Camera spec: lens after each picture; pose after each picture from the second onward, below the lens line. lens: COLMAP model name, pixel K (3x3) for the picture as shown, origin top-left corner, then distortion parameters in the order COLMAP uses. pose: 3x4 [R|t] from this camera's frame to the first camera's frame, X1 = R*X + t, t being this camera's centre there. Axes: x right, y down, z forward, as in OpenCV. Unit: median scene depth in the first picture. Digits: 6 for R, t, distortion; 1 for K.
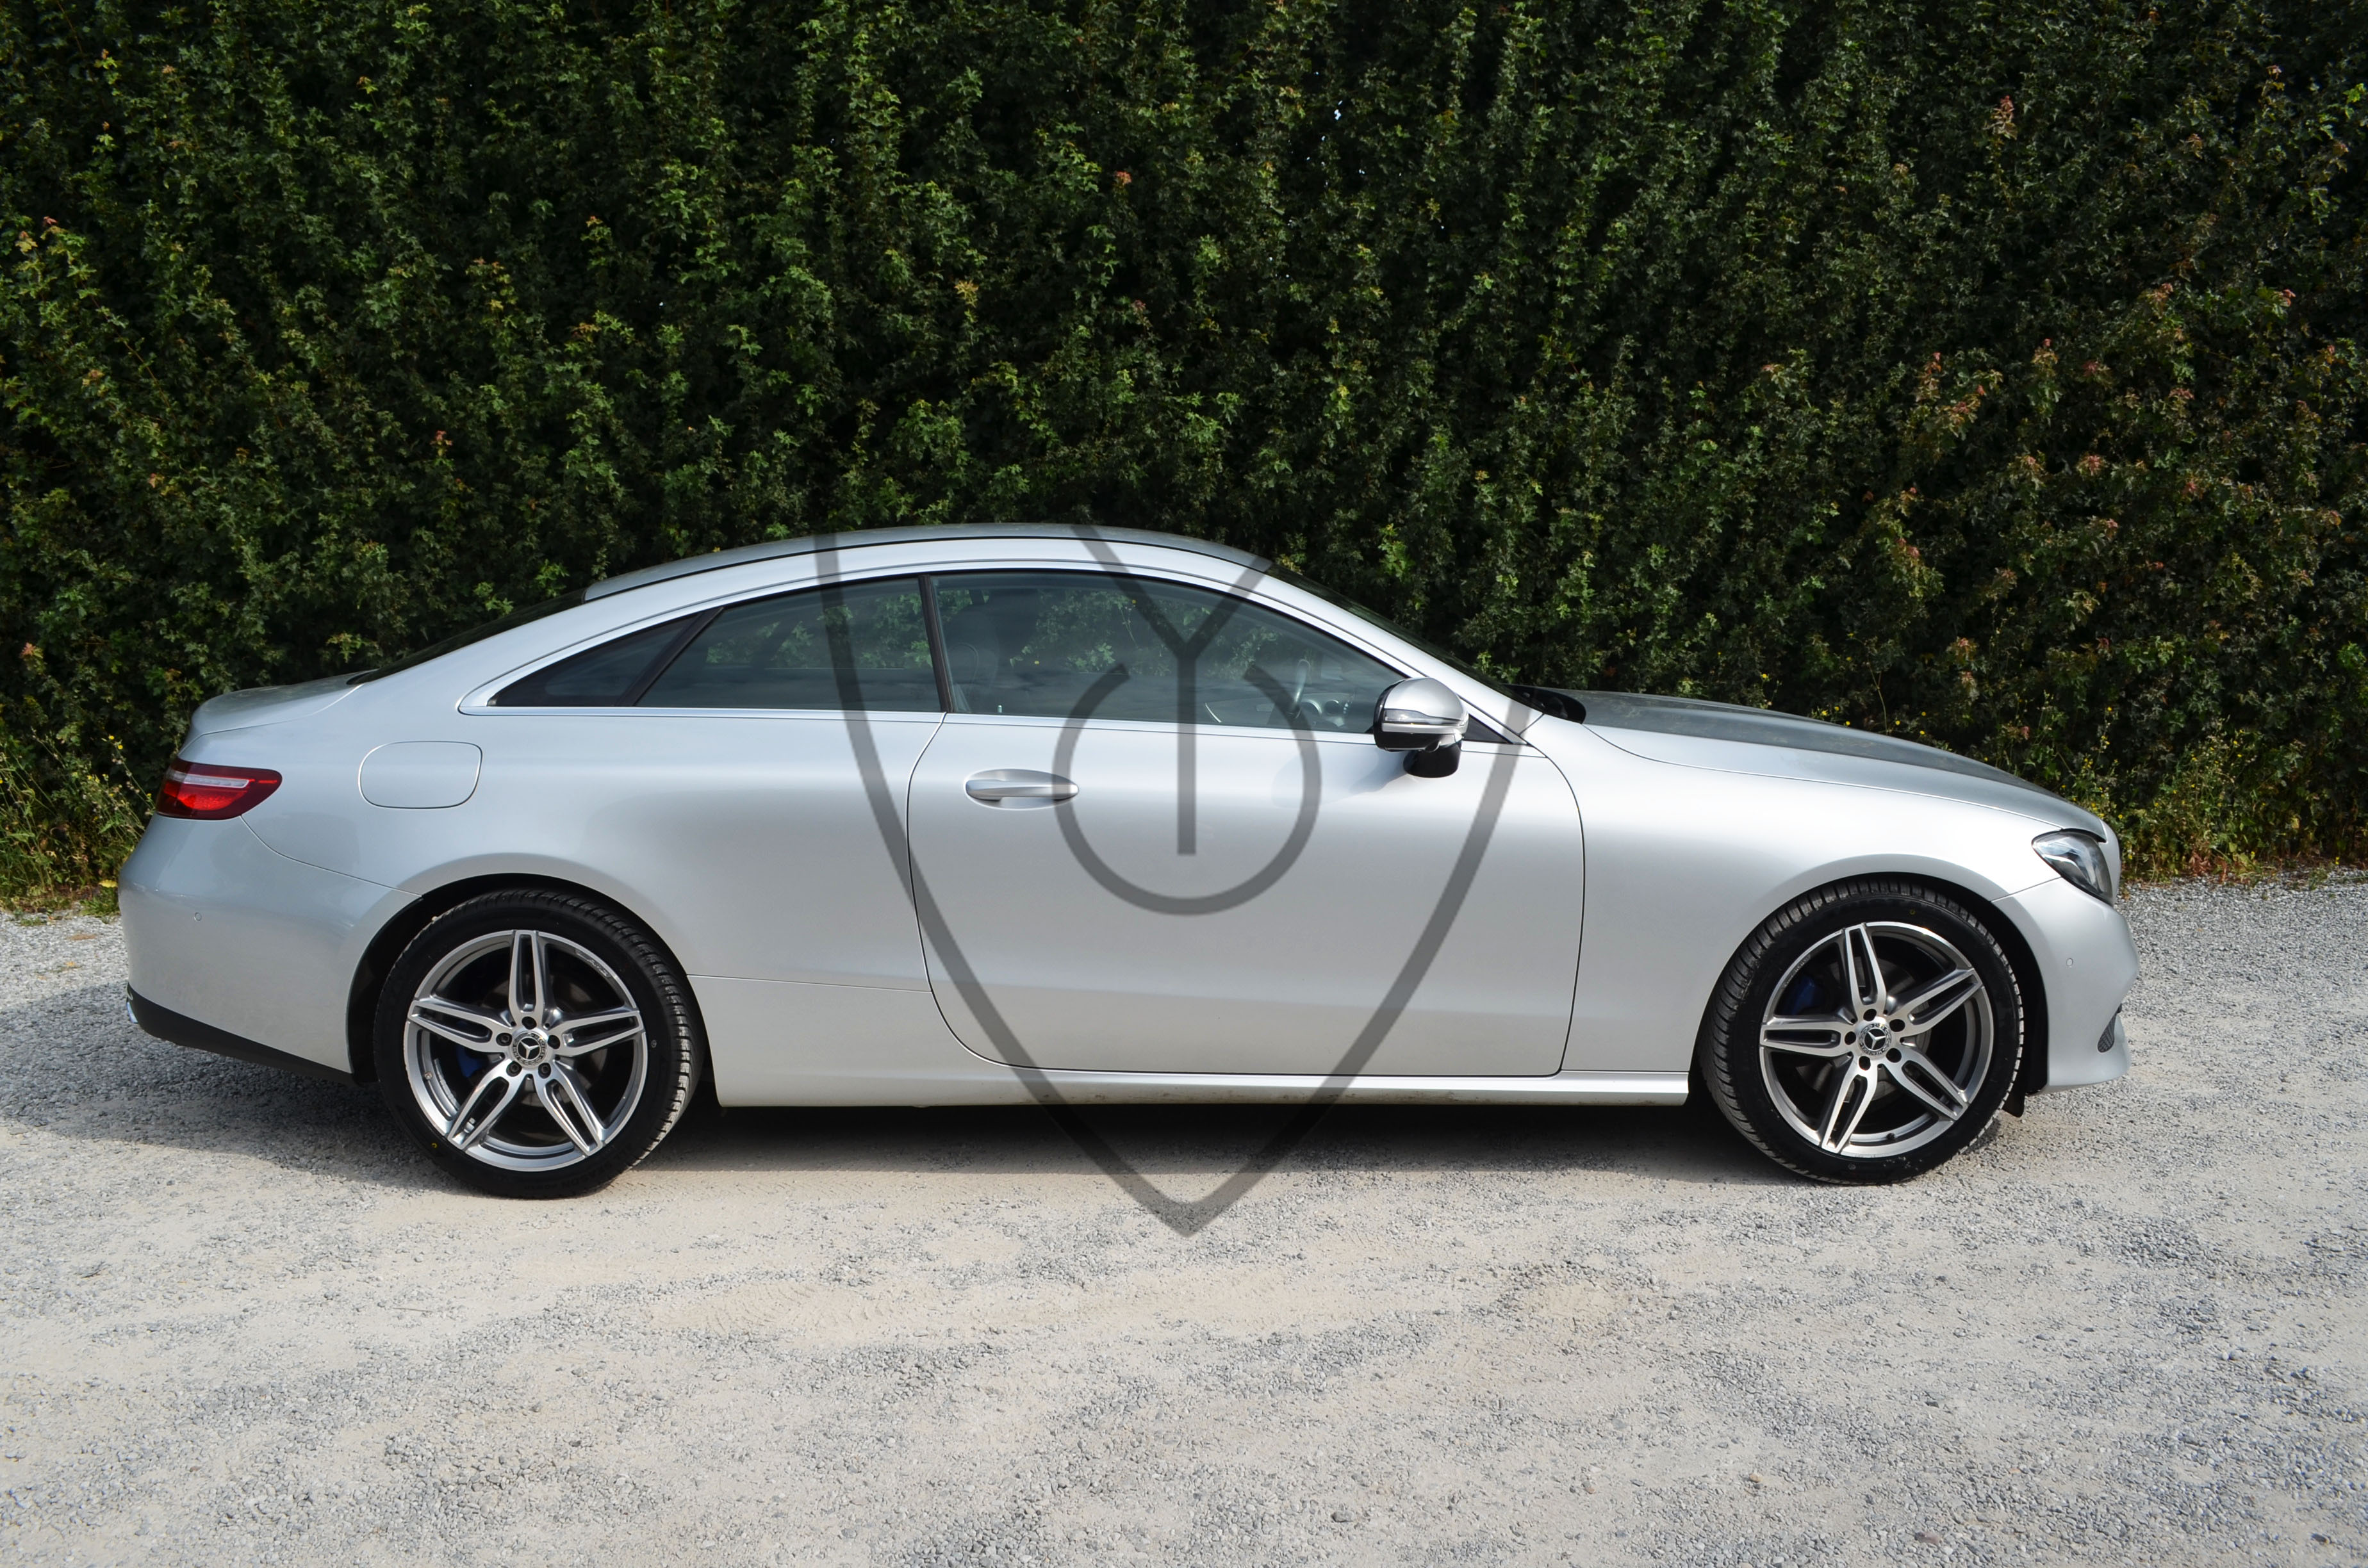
lens RADIAL K [[1836.3, 0, 1193.5], [0, 1836.3, 823.9], [0, 0, 1]] dist [-0.086635, 0.018318]
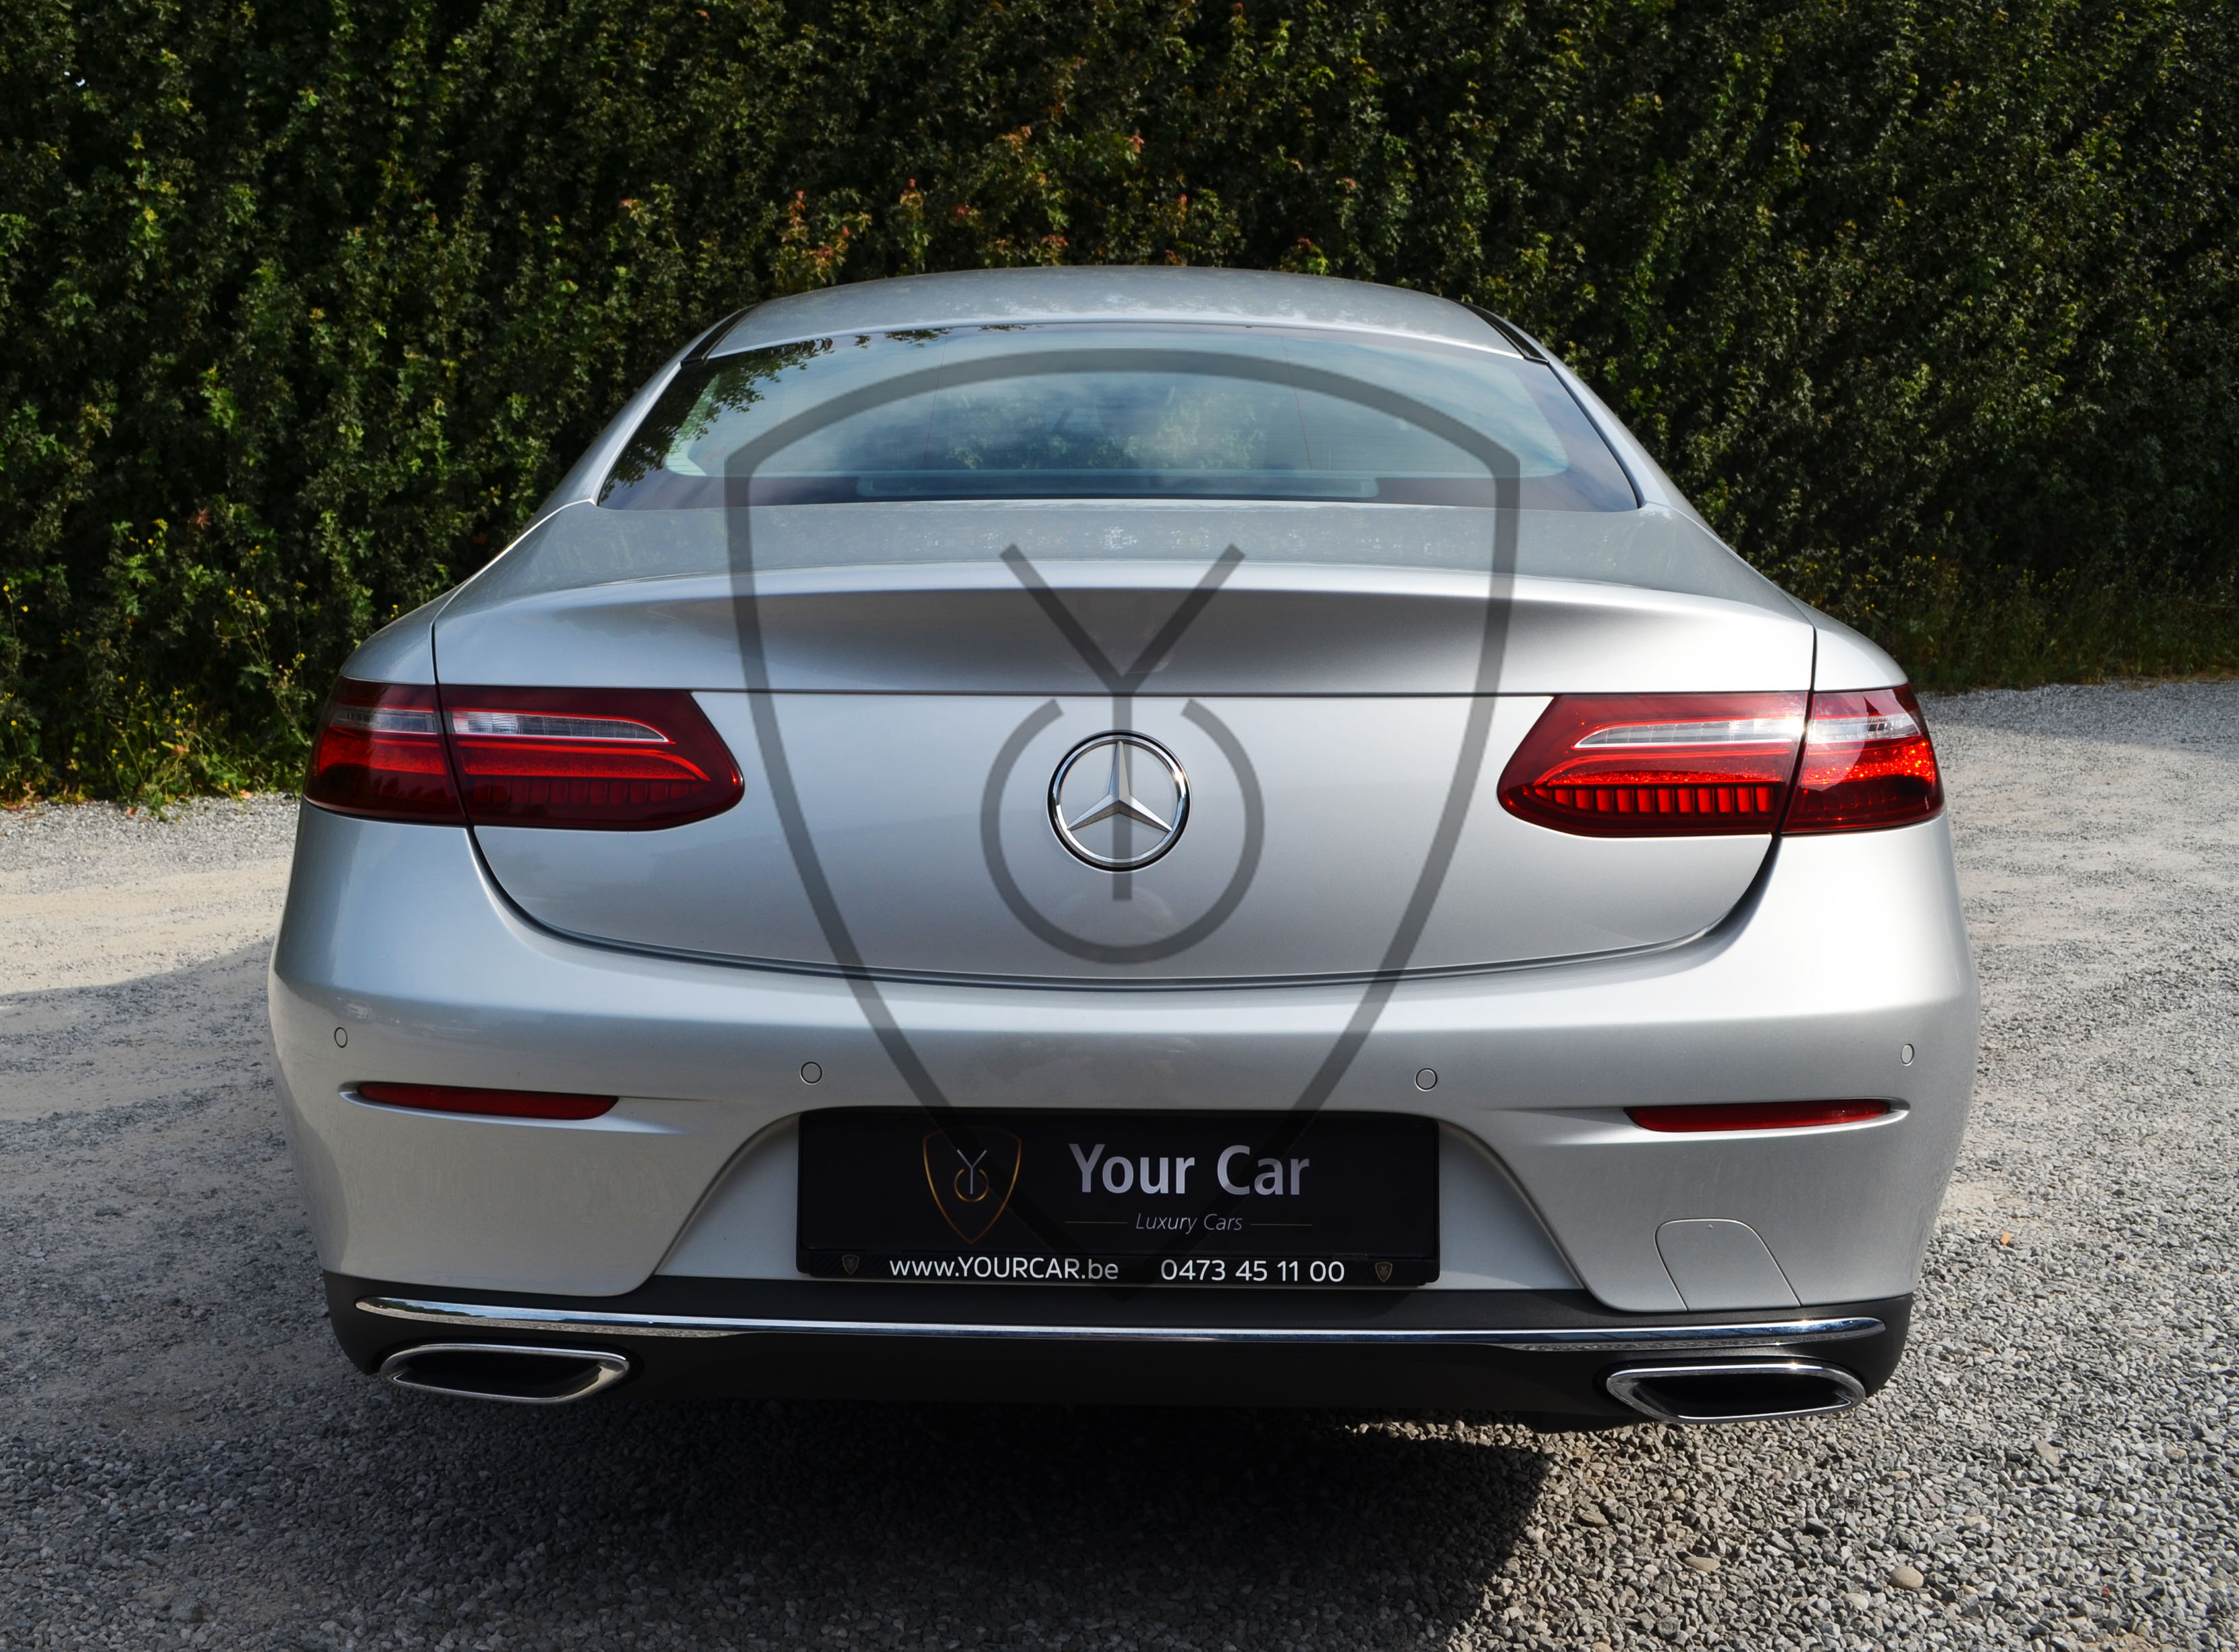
lens RADIAL K [[2333.2, 0, 956.9], [0, 2333.2, 835.6], [0, 0, 1]] dist [-0.070140, 0.020099]
pose [[0.930655, -0.053829, 0.361917, 0.024871], [0.049587, 0.998549, 0.021006, 0.055520], [-0.362523, -0.001603, 0.931974, -0.170583]]
